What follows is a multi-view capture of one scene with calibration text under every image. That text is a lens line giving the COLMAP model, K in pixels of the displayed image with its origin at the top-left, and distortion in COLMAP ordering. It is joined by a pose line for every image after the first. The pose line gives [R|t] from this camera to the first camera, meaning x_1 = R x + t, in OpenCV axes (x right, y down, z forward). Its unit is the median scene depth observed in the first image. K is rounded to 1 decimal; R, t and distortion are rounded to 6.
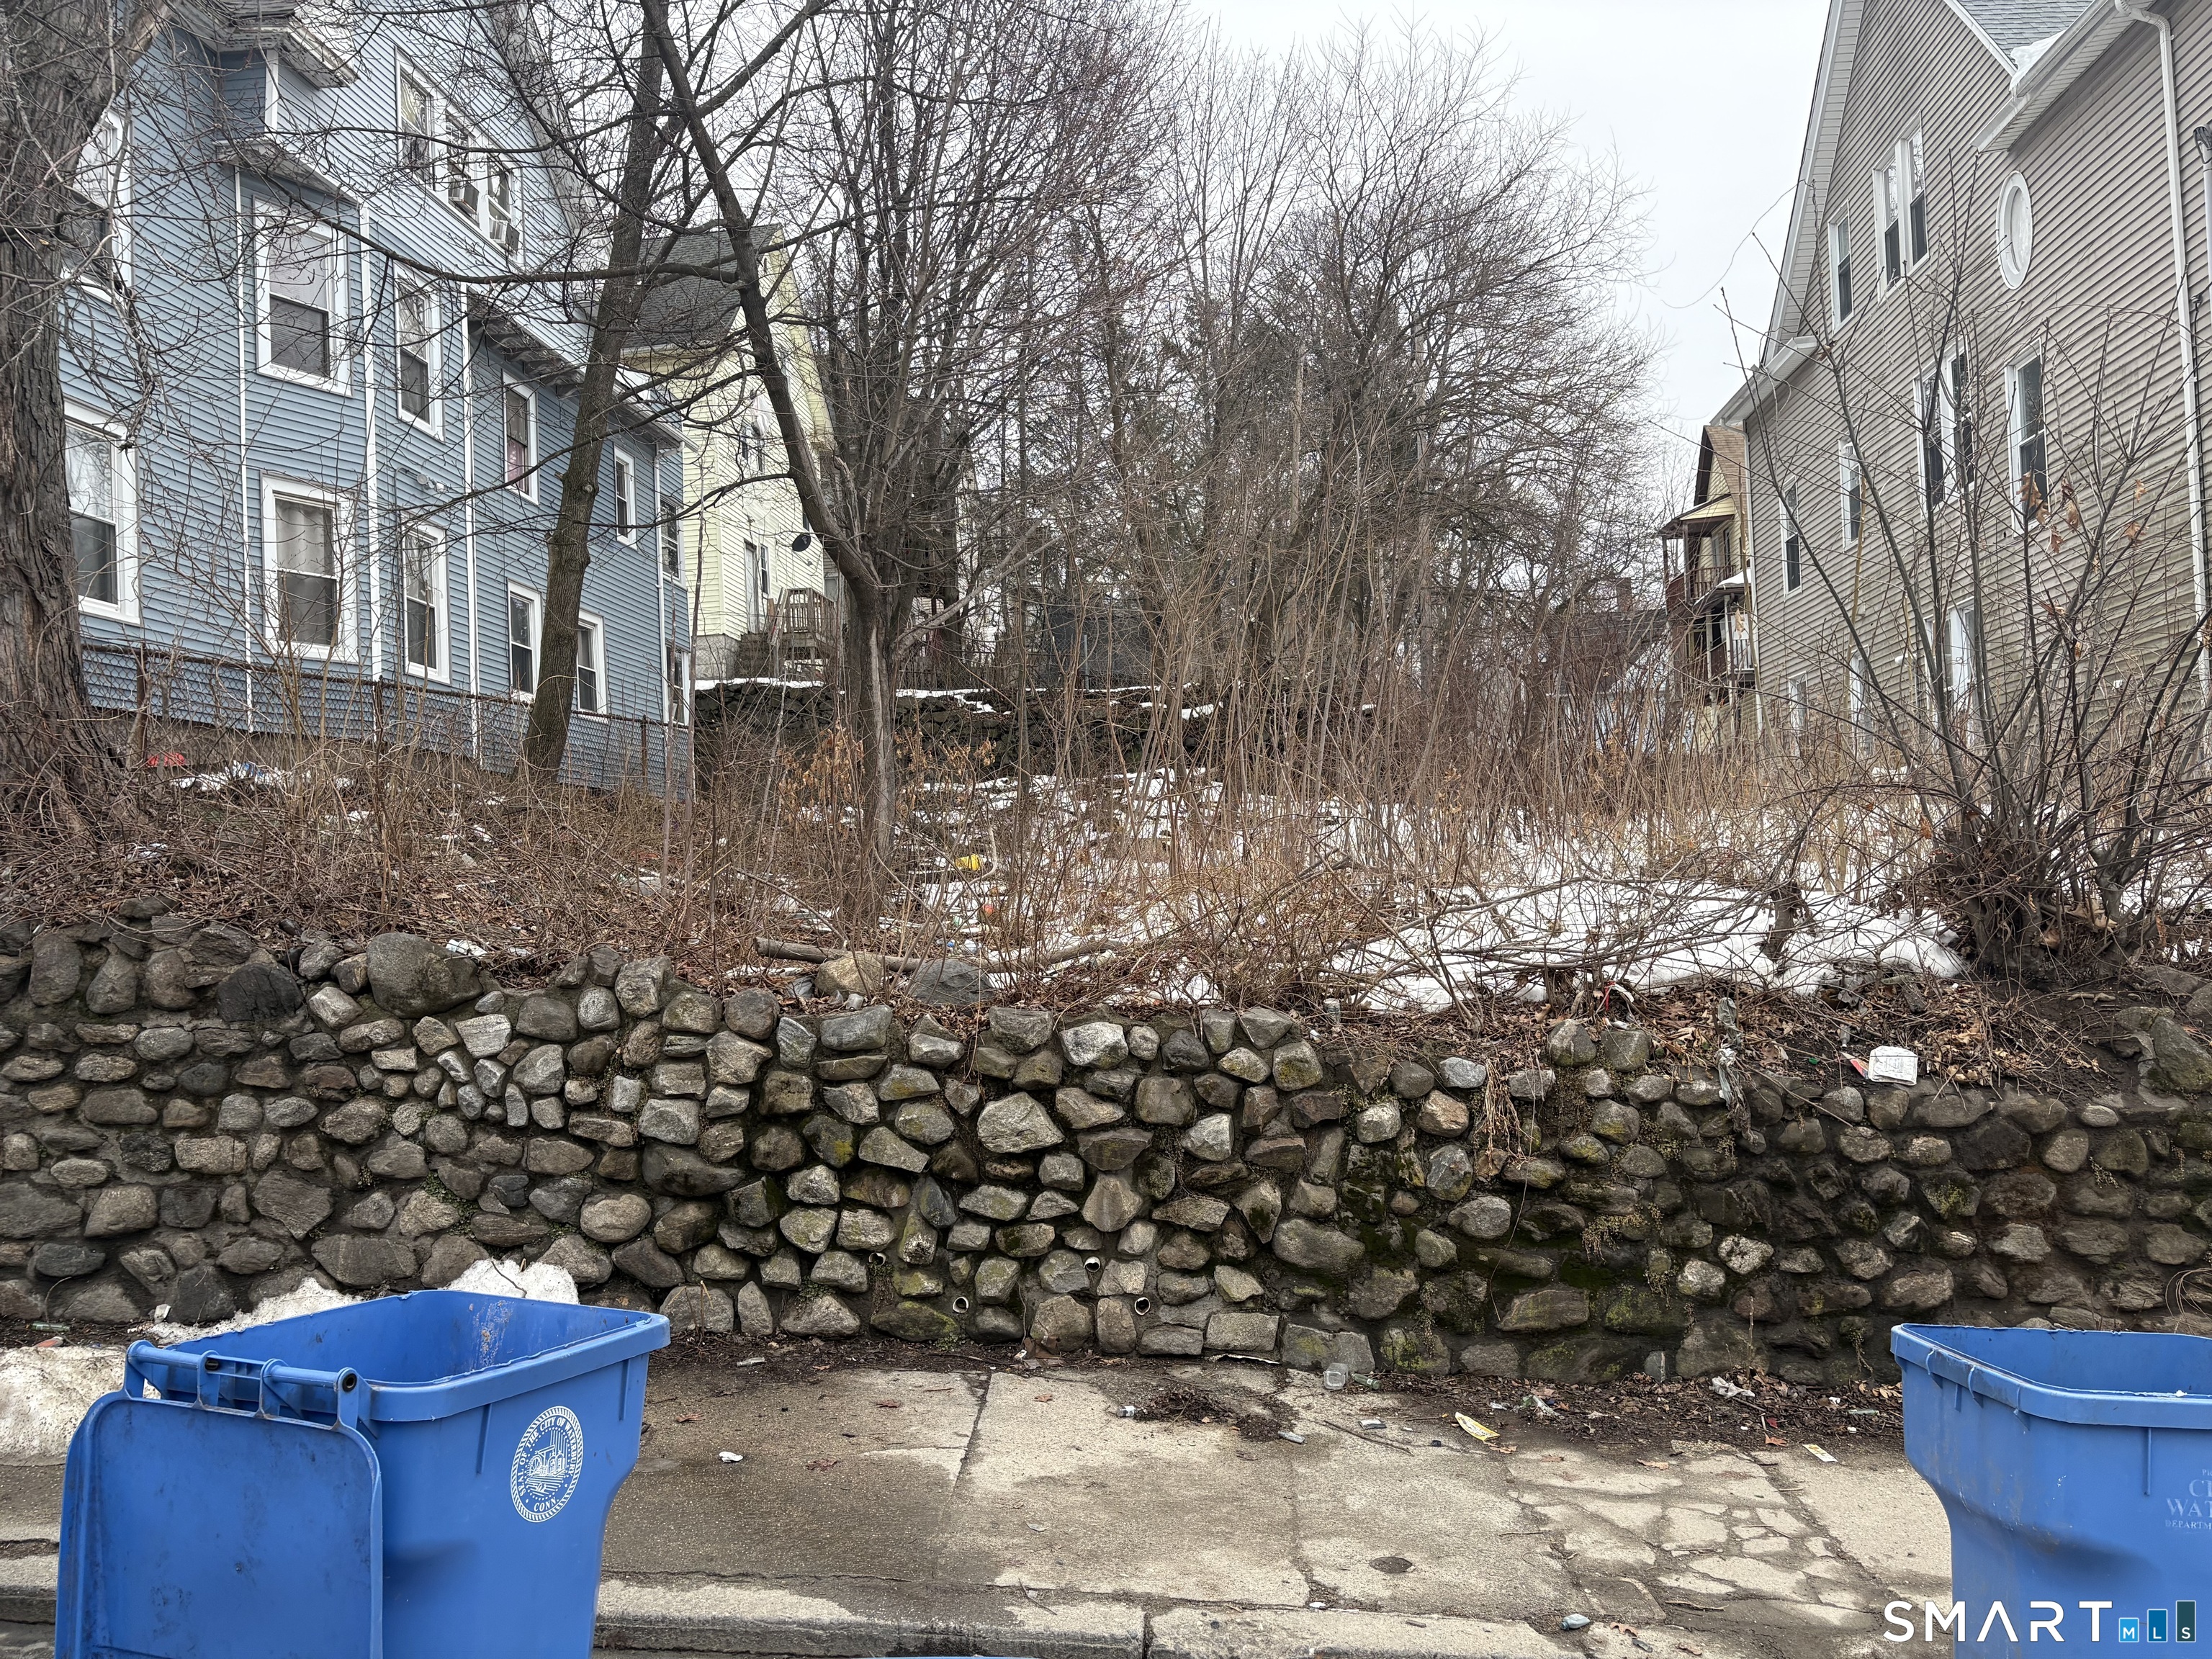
lens RADIAL K [[1646.8, 0, 1093.5], [0, 1646.8, 818.8], [0, 0, 1]] dist [0.052762, -0.053791]
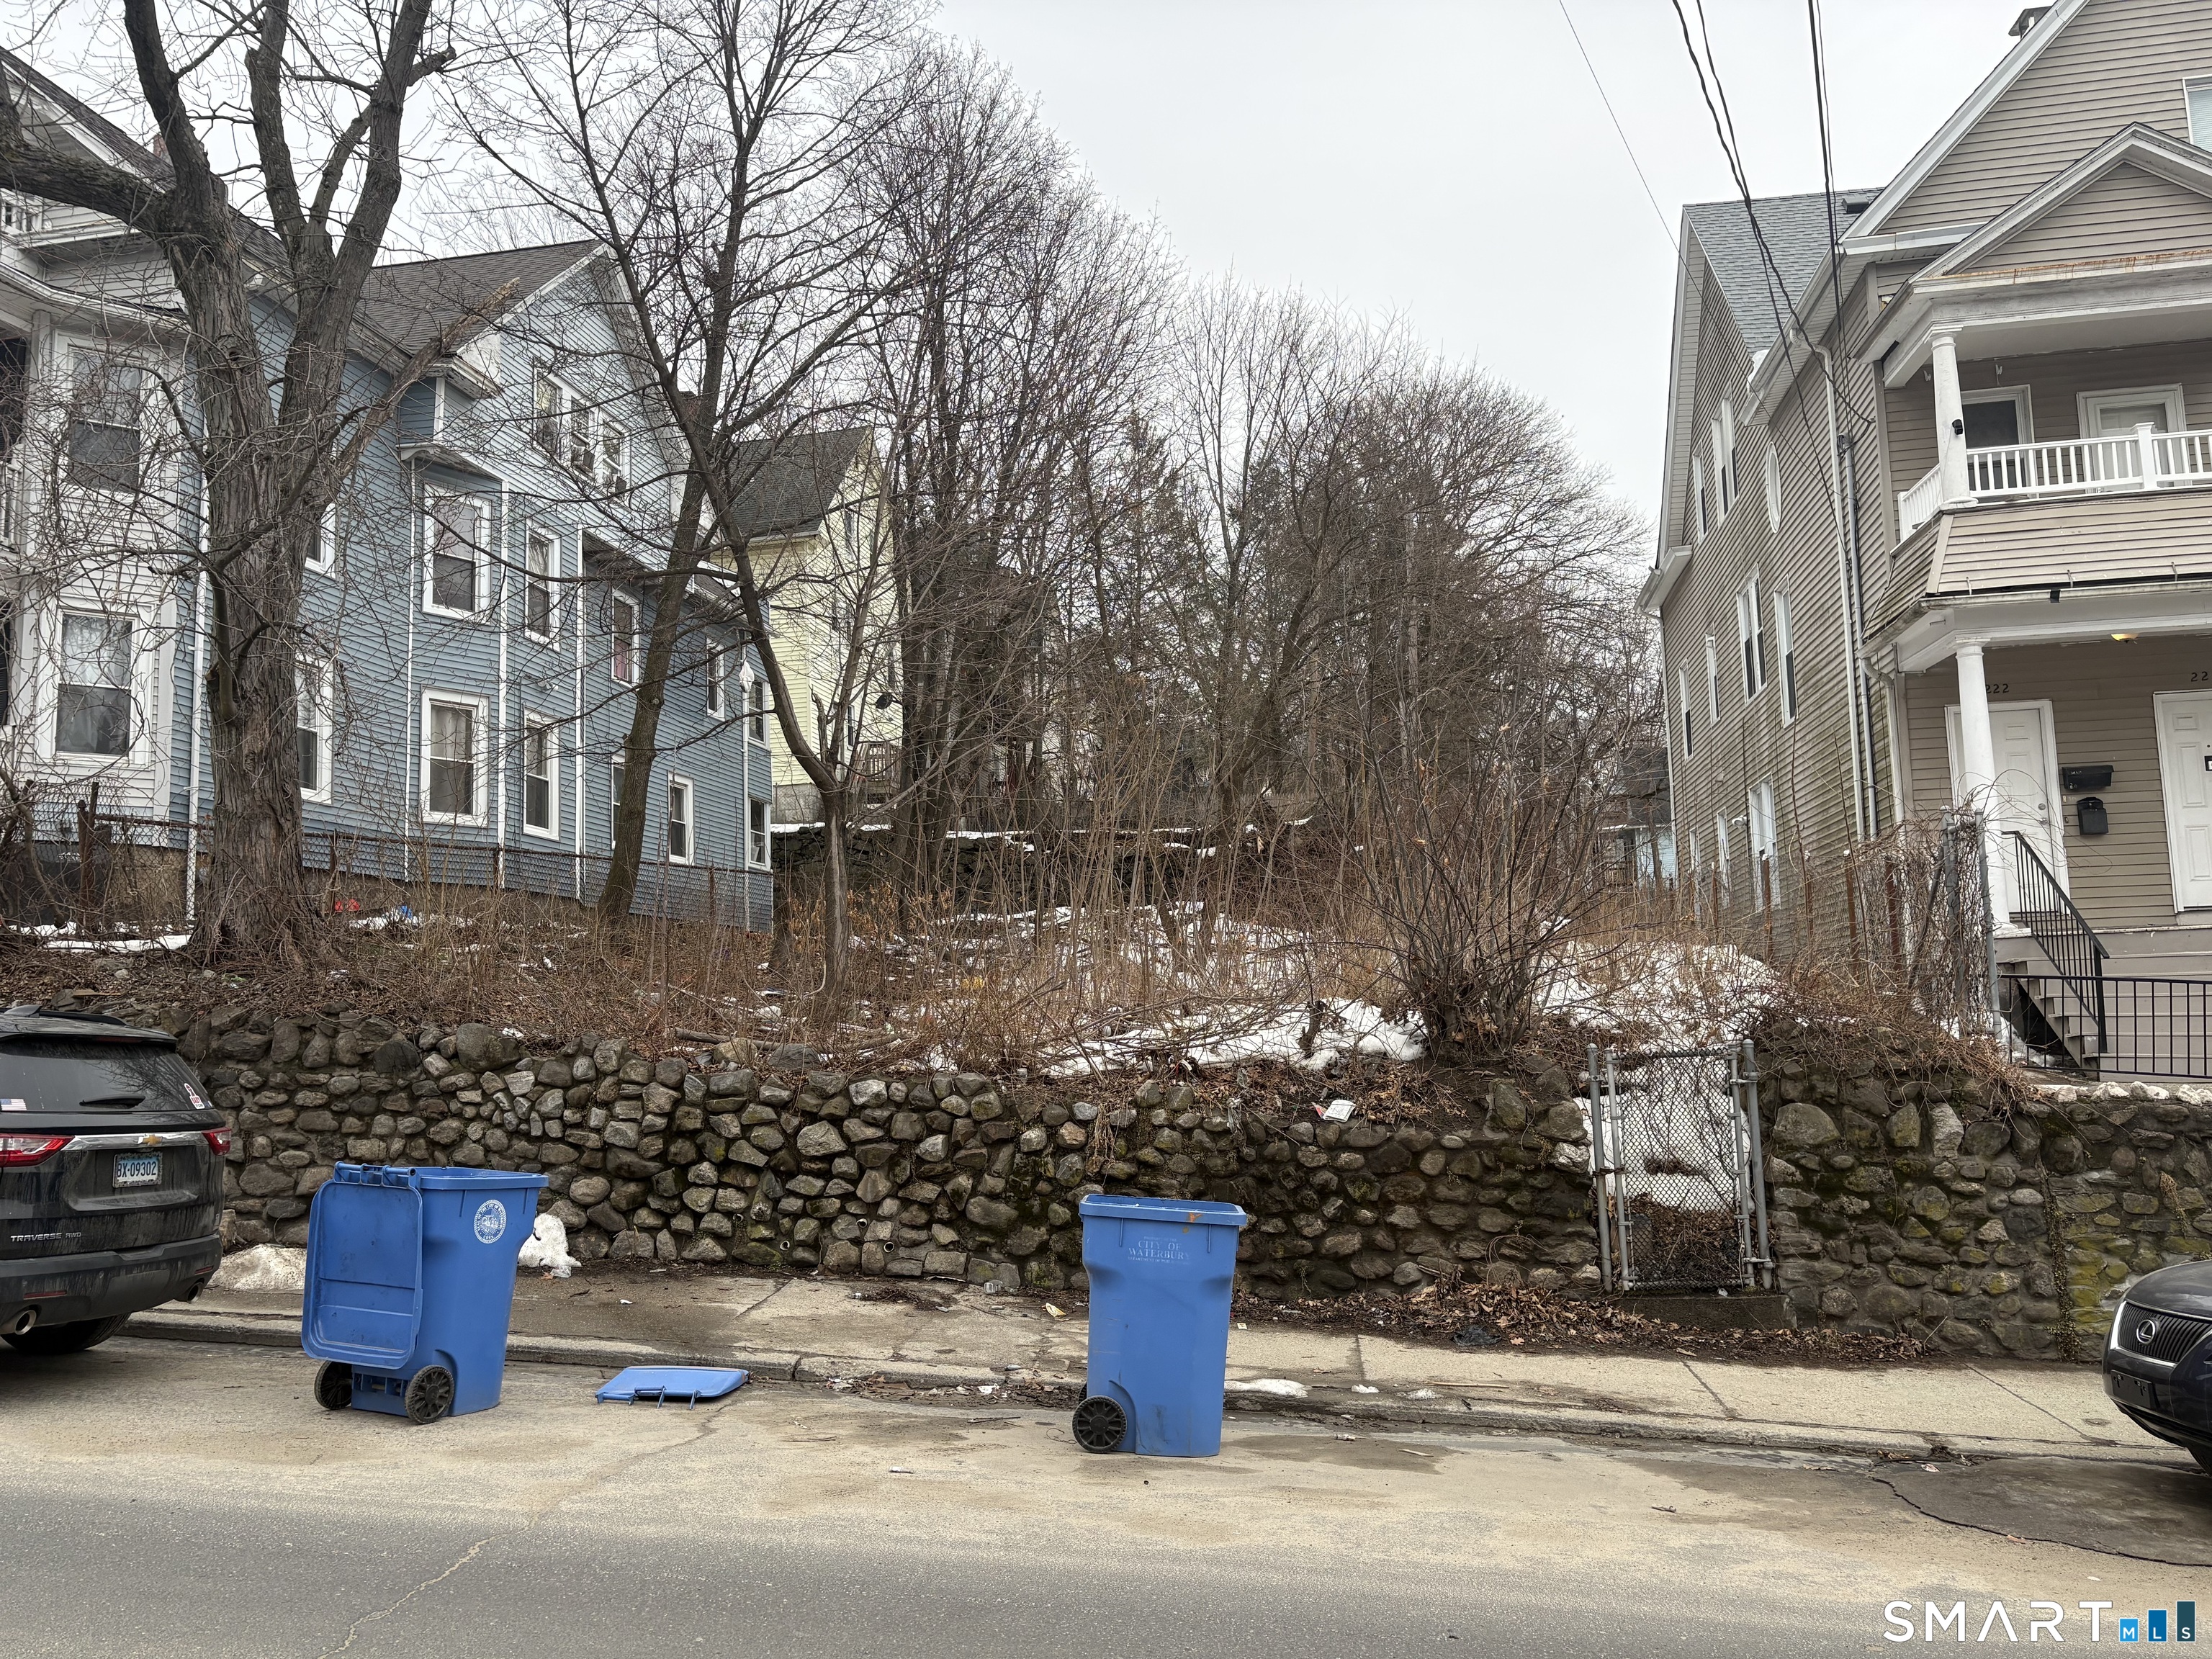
lens RADIAL K [[1646.8, 0, 1093.1], [0, 1646.8, 817.3], [0, 0, 1]] dist [0.052762, -0.053791]
pose [[0.996725, -0.000436, -0.080867, 0.373736], [-0.005514, 0.997291, -0.073344, -0.023179], [0.080680, 0.073550, 0.994023, -0.702376]]
